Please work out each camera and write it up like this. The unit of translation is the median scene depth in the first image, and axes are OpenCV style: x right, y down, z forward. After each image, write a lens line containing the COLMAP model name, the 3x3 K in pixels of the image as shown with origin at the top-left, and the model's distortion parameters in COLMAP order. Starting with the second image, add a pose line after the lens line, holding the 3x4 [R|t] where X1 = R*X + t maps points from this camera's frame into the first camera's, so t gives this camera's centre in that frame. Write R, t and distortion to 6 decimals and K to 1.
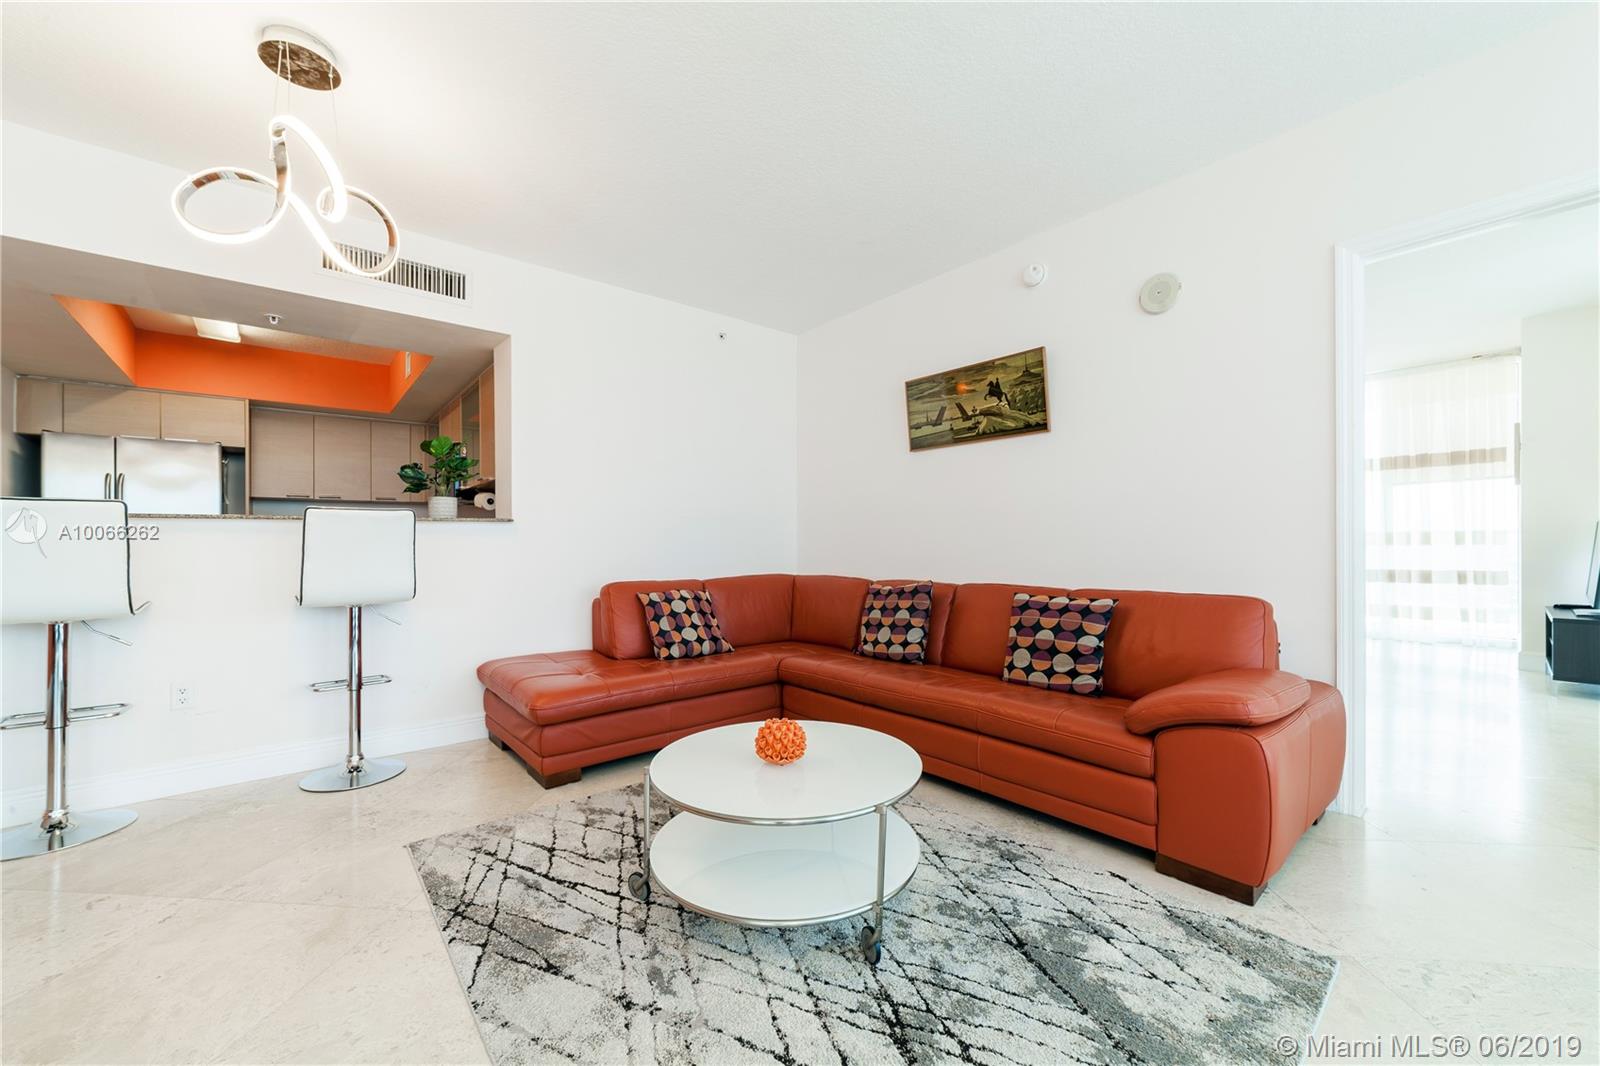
lens RADIAL K [[632.9, 0, 793.5], [0, 632.9, 541.1], [0, 0, 1]] dist [-0.015413, 0.000597]
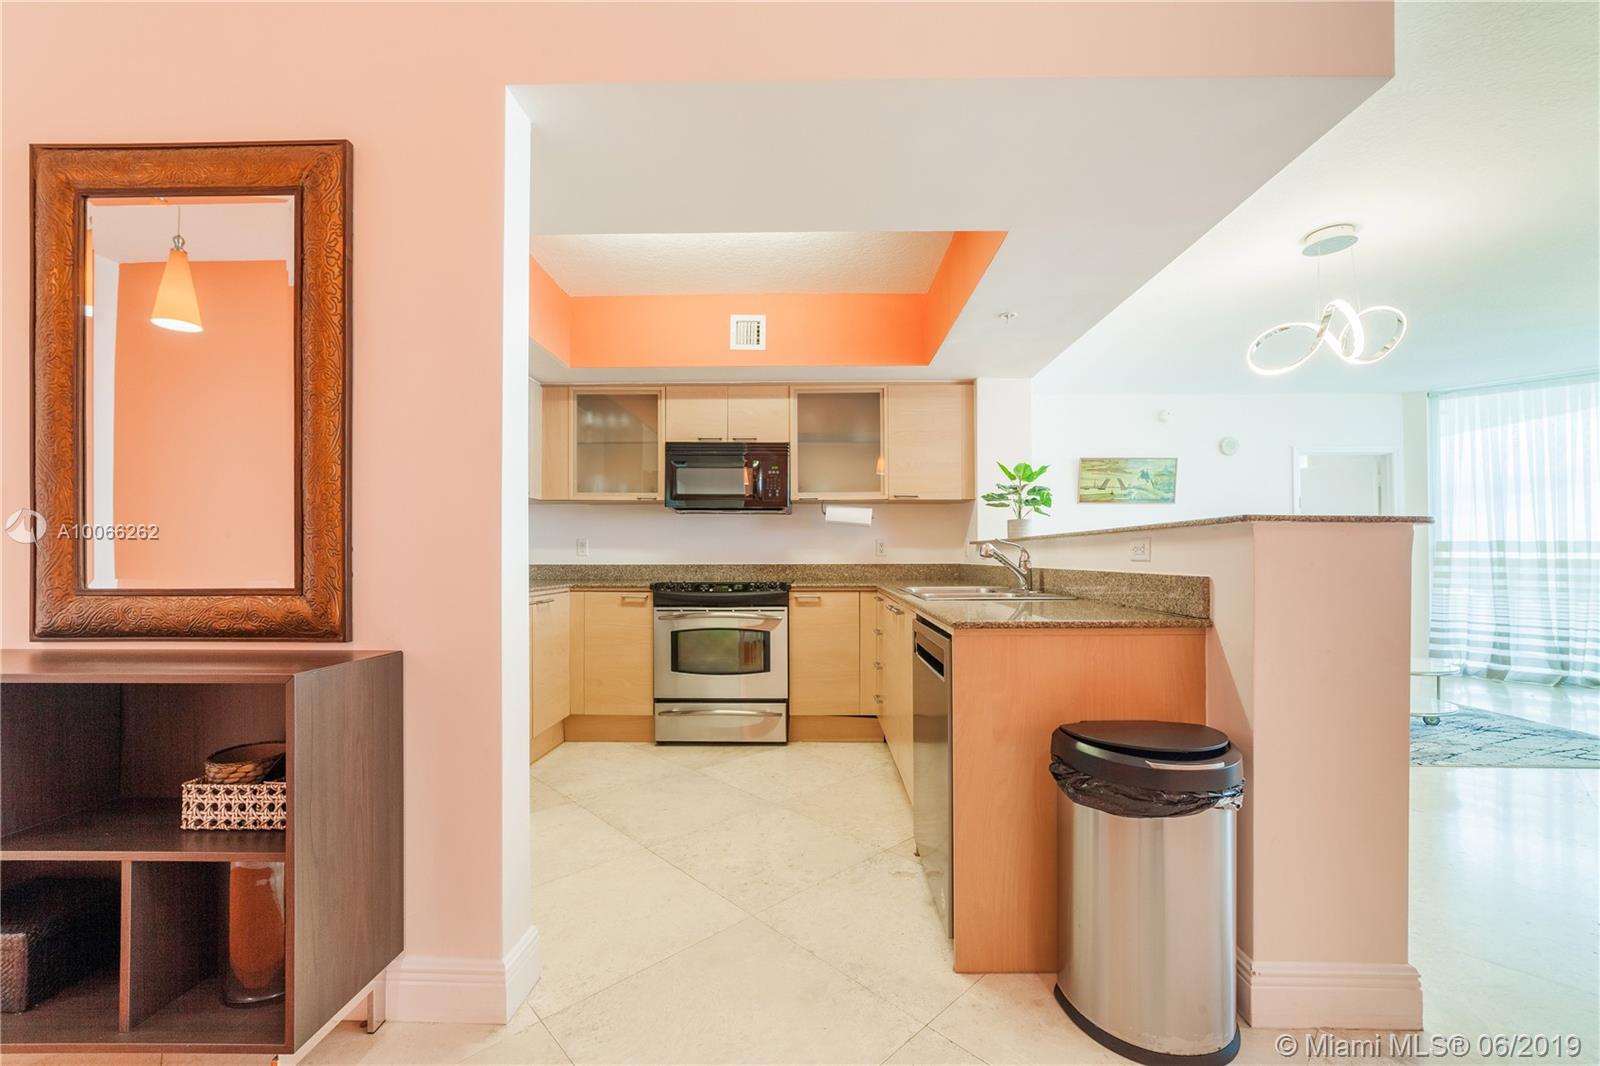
lens RADIAL K [[654.2, 0, 792.5], [0, 654.2, 542.7], [0, 0, 1]] dist [-0.029839, 0.009504]
pose [[0.654468, 0.025469, 0.755661, -1.707450], [-0.009078, 0.999625, -0.025829, 0.000526], [-0.756035, 0.010045, 0.654454, 0.584539]]
